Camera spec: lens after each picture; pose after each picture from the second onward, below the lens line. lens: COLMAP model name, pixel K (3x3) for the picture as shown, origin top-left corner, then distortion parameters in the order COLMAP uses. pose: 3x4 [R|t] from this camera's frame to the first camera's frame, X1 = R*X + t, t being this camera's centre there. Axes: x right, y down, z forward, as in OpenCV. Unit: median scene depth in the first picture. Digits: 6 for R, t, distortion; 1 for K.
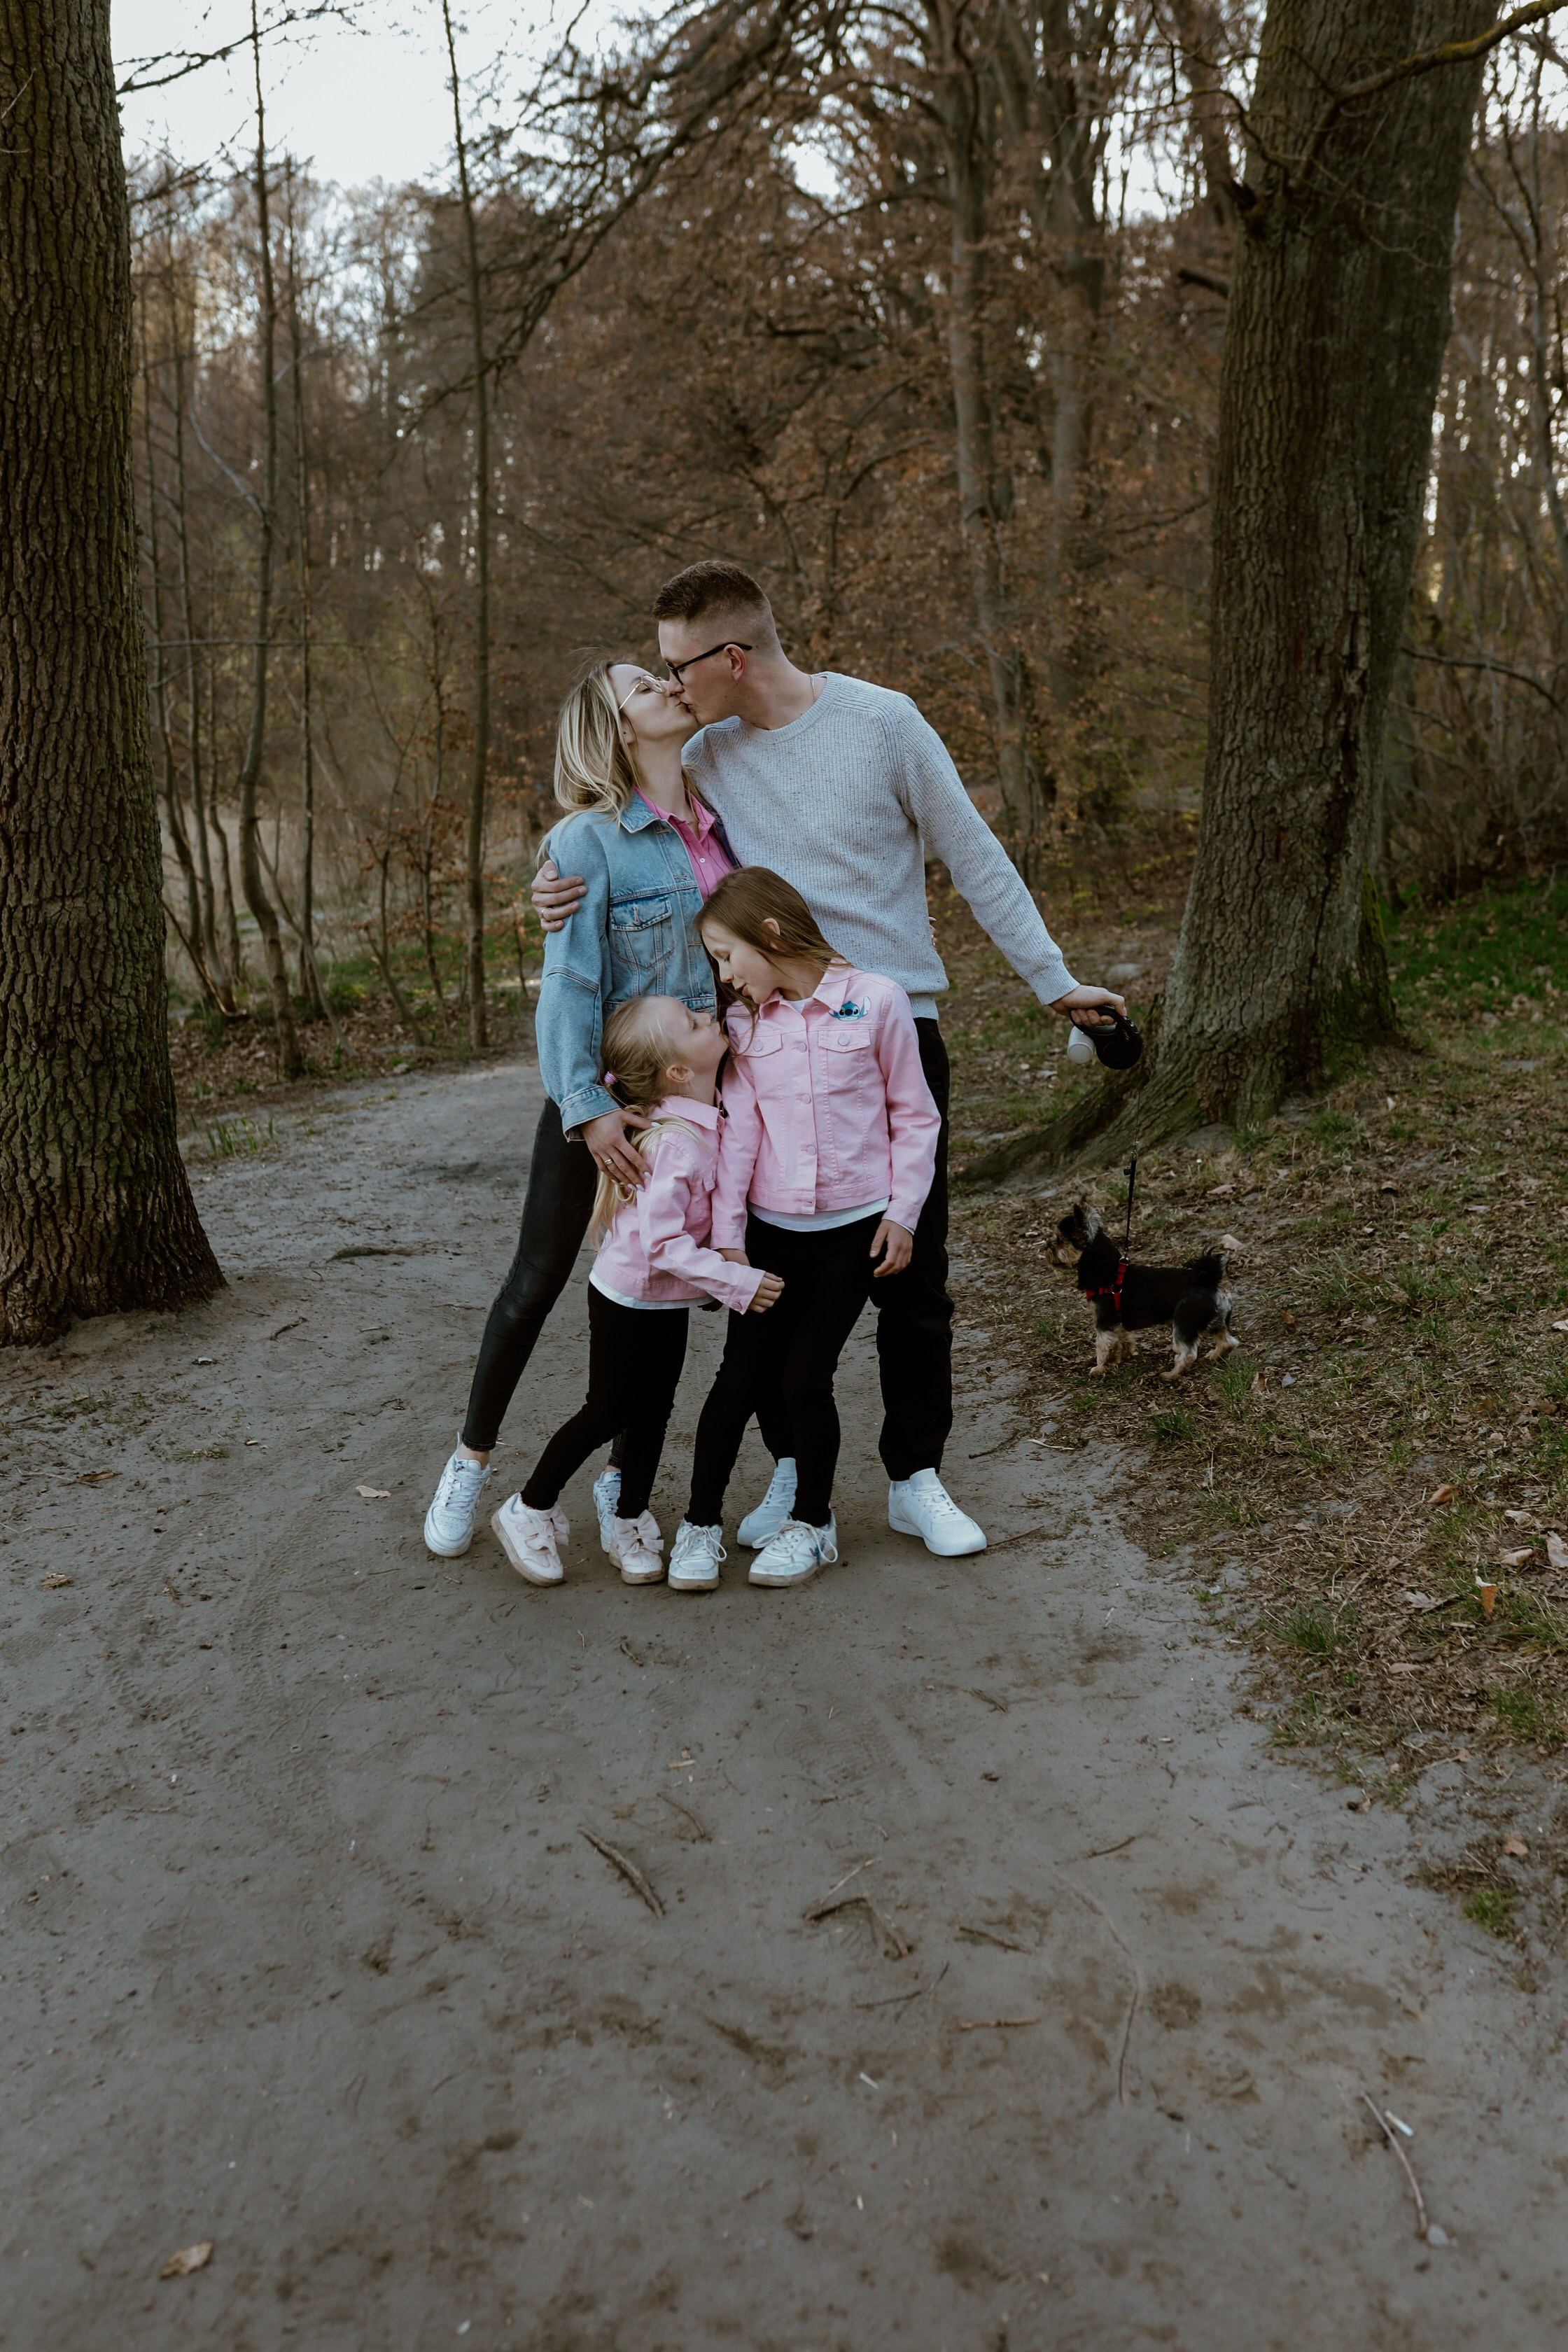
lens RADIAL K [[2319.6, 0, 751.2], [0, 2319.6, 1171.2], [0, 0, 1]] dist [-0.044637, 0.050789]
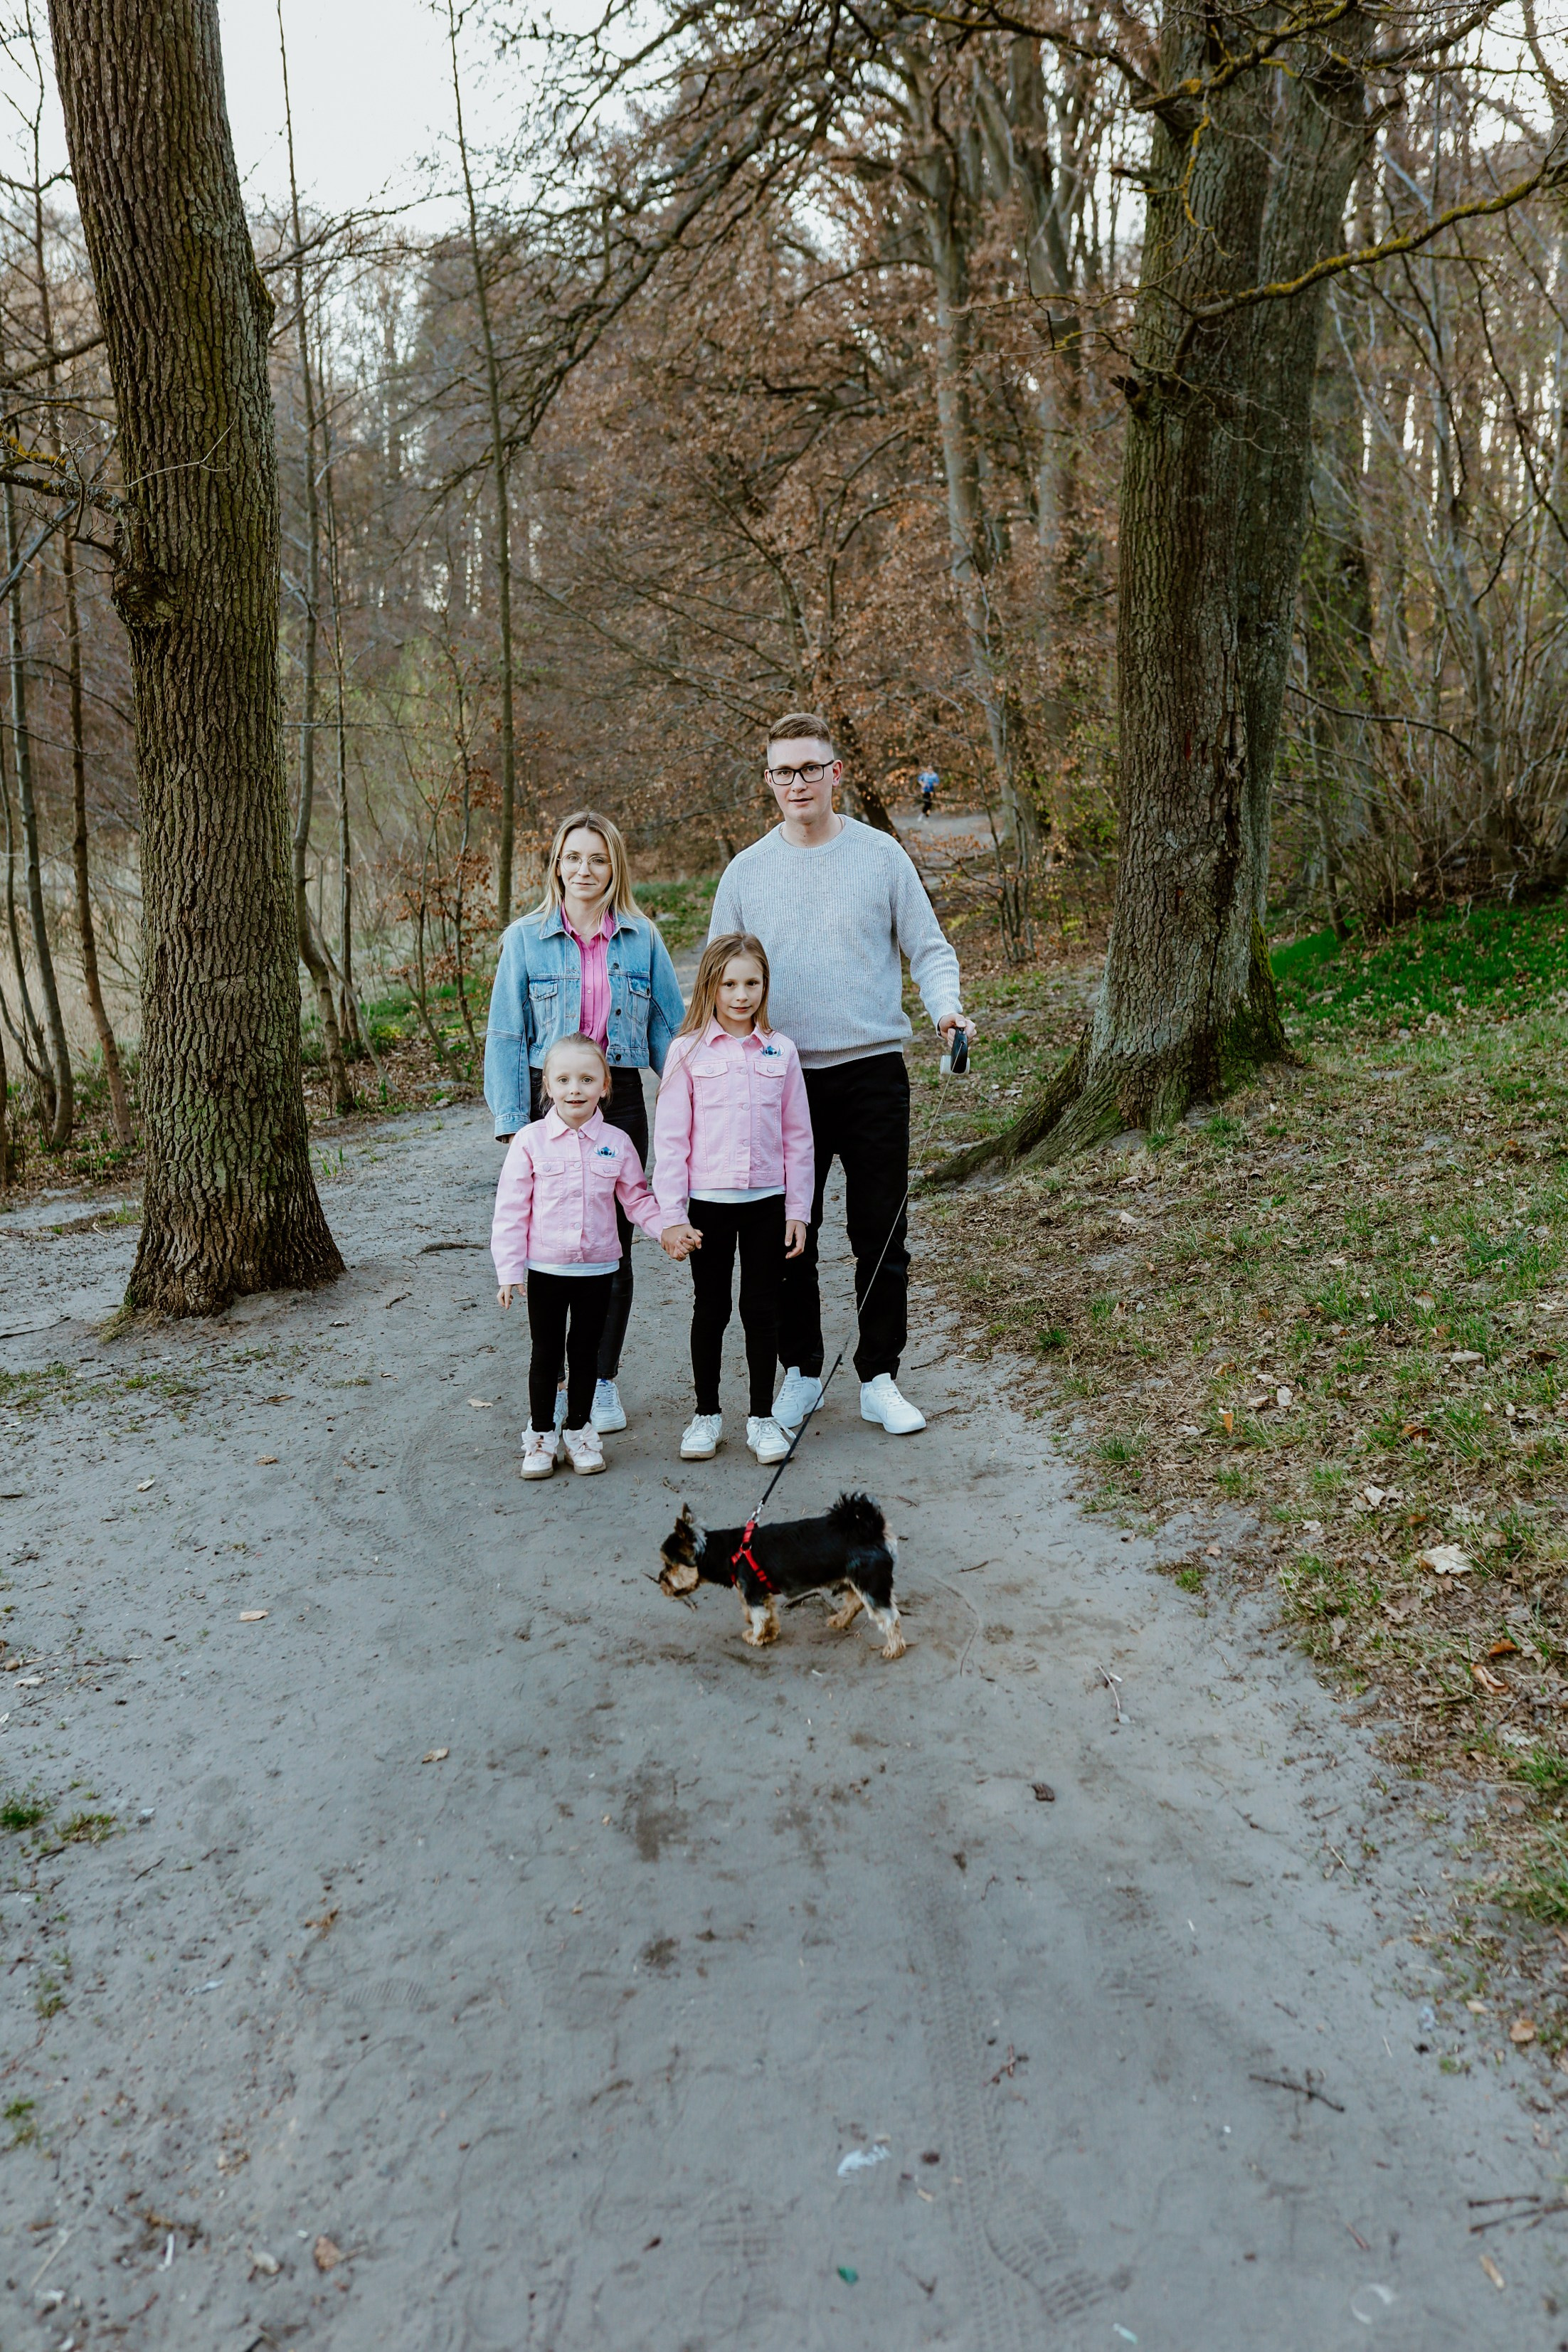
lens RADIAL K [[2260.0, 0, 779.9], [0, 2260.0, 1167.0], [0, 0, 1]] dist [-0.050287, 0.064100]
pose [[0.999689, -0.024380, 0.005265, 0.008795], [0.024446, 0.999619, -0.012808, 0.013840], [-0.004951, 0.012933, 0.999904, -0.256355]]
